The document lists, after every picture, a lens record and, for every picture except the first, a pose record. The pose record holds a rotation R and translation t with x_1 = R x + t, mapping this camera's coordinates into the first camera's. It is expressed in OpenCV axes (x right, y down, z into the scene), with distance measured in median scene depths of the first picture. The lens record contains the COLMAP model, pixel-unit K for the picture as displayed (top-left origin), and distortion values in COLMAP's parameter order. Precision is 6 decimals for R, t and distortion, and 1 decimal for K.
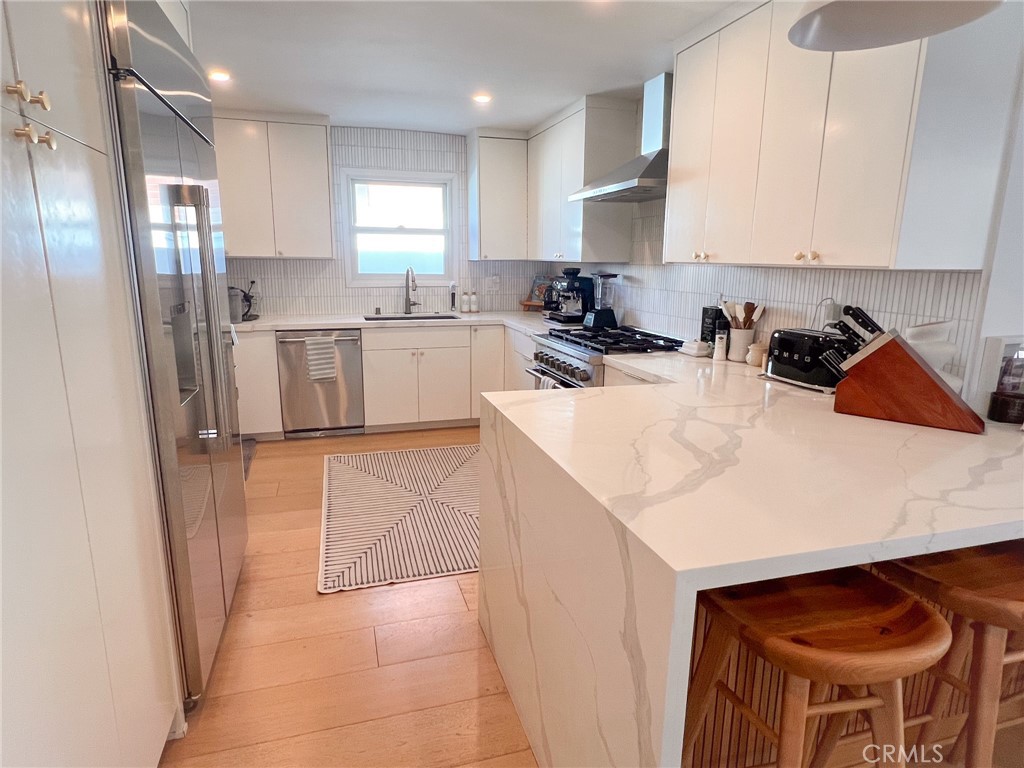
lens RADIAL K [[581.2, 0, 511.0], [0, 581.2, 386.9], [0, 0, 1]] dist [0.001665, 0.002404]
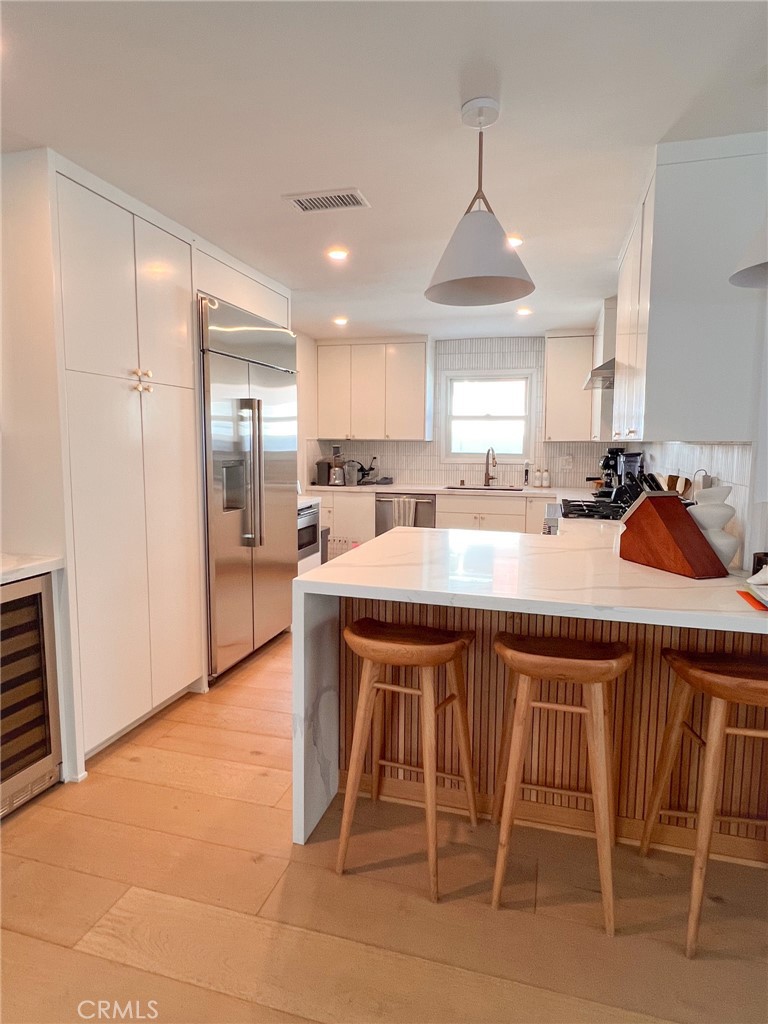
lens RADIAL K [[581.2, 0, 385.0], [0, 581.2, 508.3], [0, 0, 1]] dist [0.001665, 0.002404]
pose [[0.834224, 0.058591, -0.548304, 0.308683], [-0.118183, 0.990231, -0.073995, 0.032902], [0.538612, 0.126529, 0.832999, -0.100918]]
